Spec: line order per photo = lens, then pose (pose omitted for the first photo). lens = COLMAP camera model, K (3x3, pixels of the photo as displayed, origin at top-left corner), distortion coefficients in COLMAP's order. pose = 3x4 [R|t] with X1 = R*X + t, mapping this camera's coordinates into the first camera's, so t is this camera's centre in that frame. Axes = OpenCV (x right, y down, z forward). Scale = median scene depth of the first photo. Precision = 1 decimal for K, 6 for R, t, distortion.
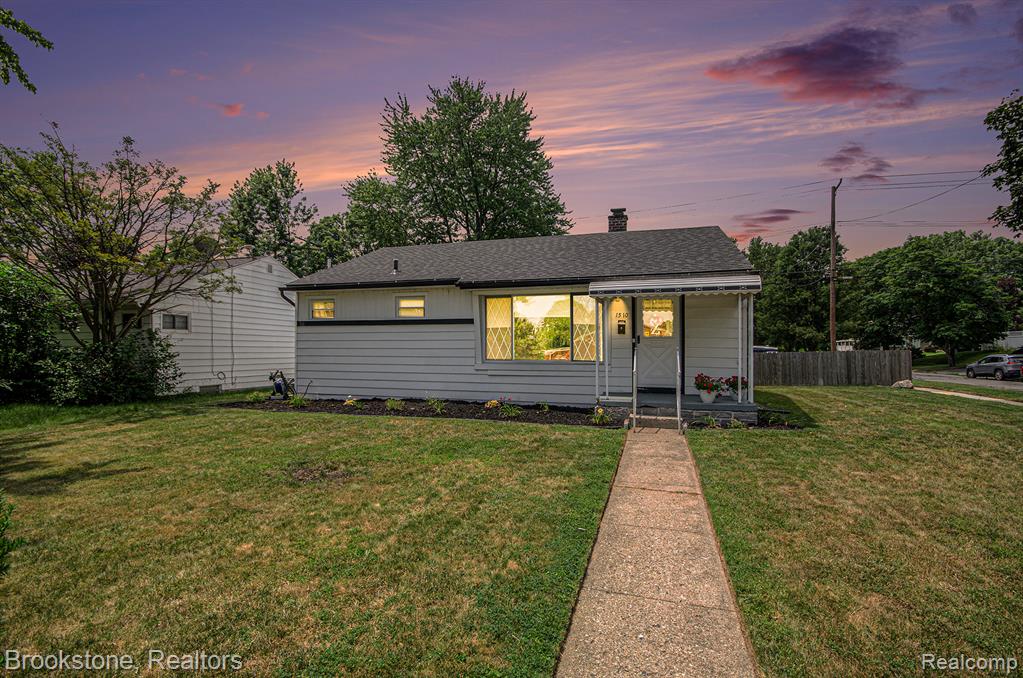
lens RADIAL K [[464.0, 0, 511.5], [0, 464.0, 339.0], [0, 0, 1]] dist [0.000743, 0.000076]
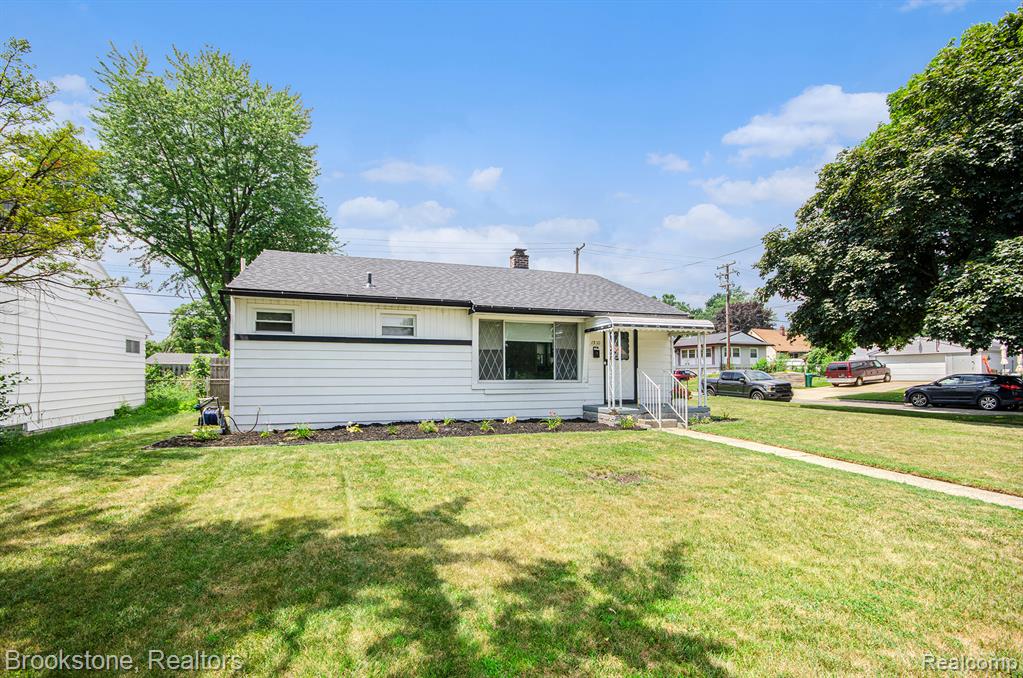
lens RADIAL K [[461.7, 0, 508.1], [0, 461.7, 345.6], [0, 0, 1]] dist [-0.001200, -0.000068]
pose [[0.826937, 0.031768, 0.561396, -0.522008], [-0.012974, 0.999215, -0.037433, 0.004942], [-0.562144, 0.023671, 0.826700, 0.084445]]
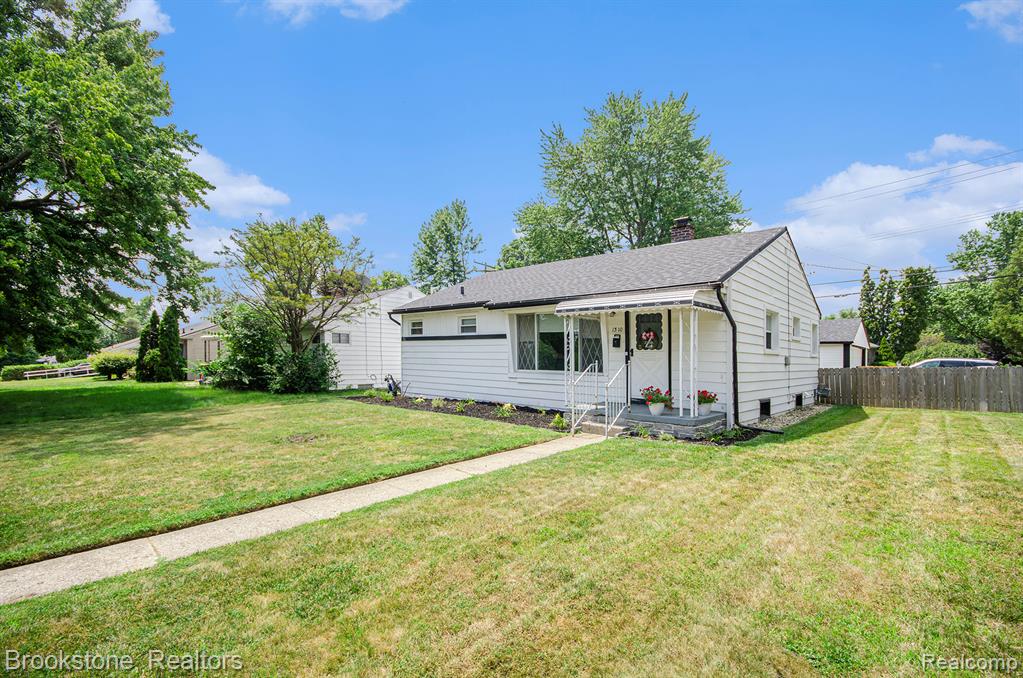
lens RADIAL K [[461.7, 0, 508.1], [0, 461.7, 345.6], [0, 0, 1]] dist [-0.001200, -0.000068]
pose [[0.899781, -0.002941, -0.436331, 0.378052], [0.000971, 0.999988, -0.004737, -0.007947], [0.436340, 0.003838, 0.899774, -0.042056]]
